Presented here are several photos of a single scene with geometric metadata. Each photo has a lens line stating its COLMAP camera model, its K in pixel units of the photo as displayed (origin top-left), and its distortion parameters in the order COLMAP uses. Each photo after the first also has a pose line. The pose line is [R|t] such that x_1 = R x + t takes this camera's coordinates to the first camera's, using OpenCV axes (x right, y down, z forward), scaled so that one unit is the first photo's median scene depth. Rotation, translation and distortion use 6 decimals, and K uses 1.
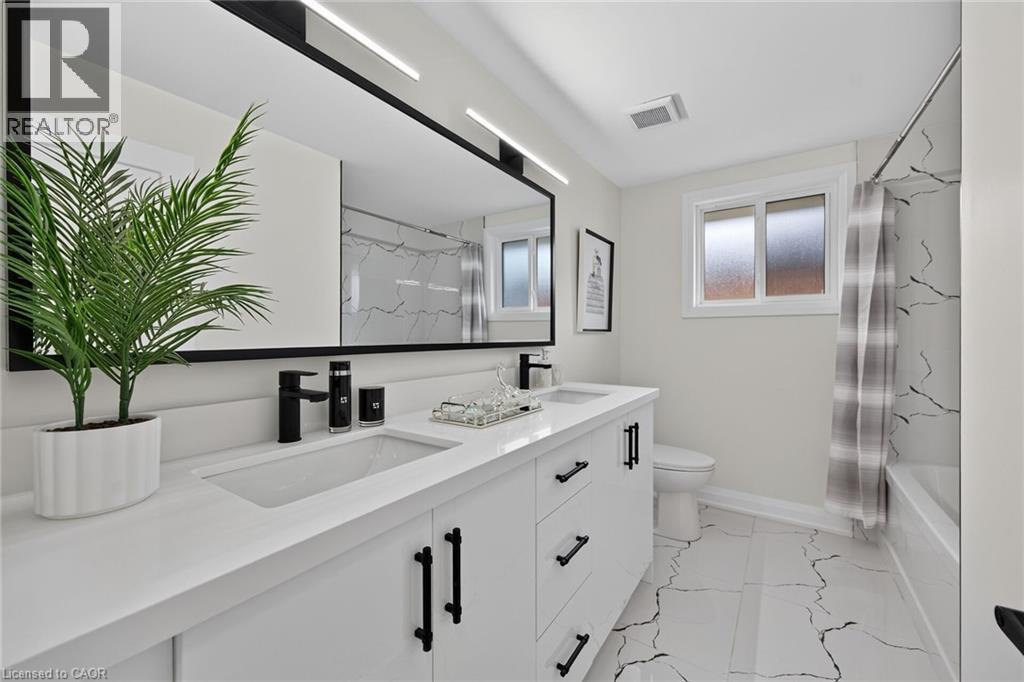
lens RADIAL K [[401.7, 0, 510.8], [0, 401.7, 332.7], [0, 0, 1]] dist [0.003532, -0.000441]
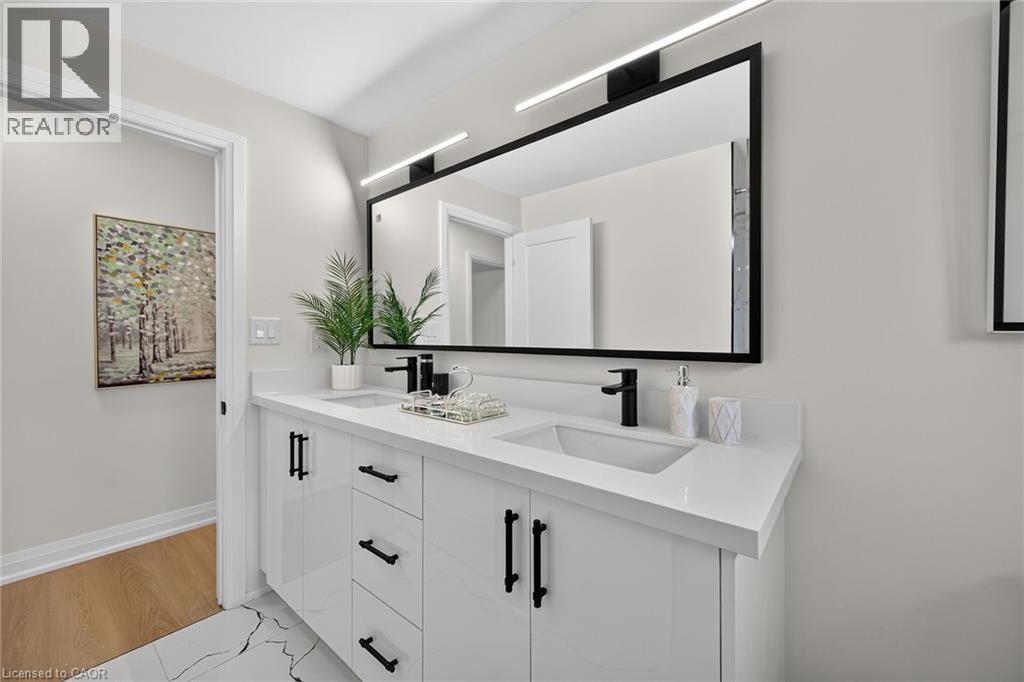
lens RADIAL K [[401.7, 0, 551.7], [0, 401.7, 341.6], [0, 0, 1]] dist [0.003532, -0.000441]
pose [[-0.061532, 0.008991, -0.998065, 0.453018], [-0.003518, 0.999951, 0.009225, 0.001527], [0.998099, 0.004079, -0.061498, 0.598875]]
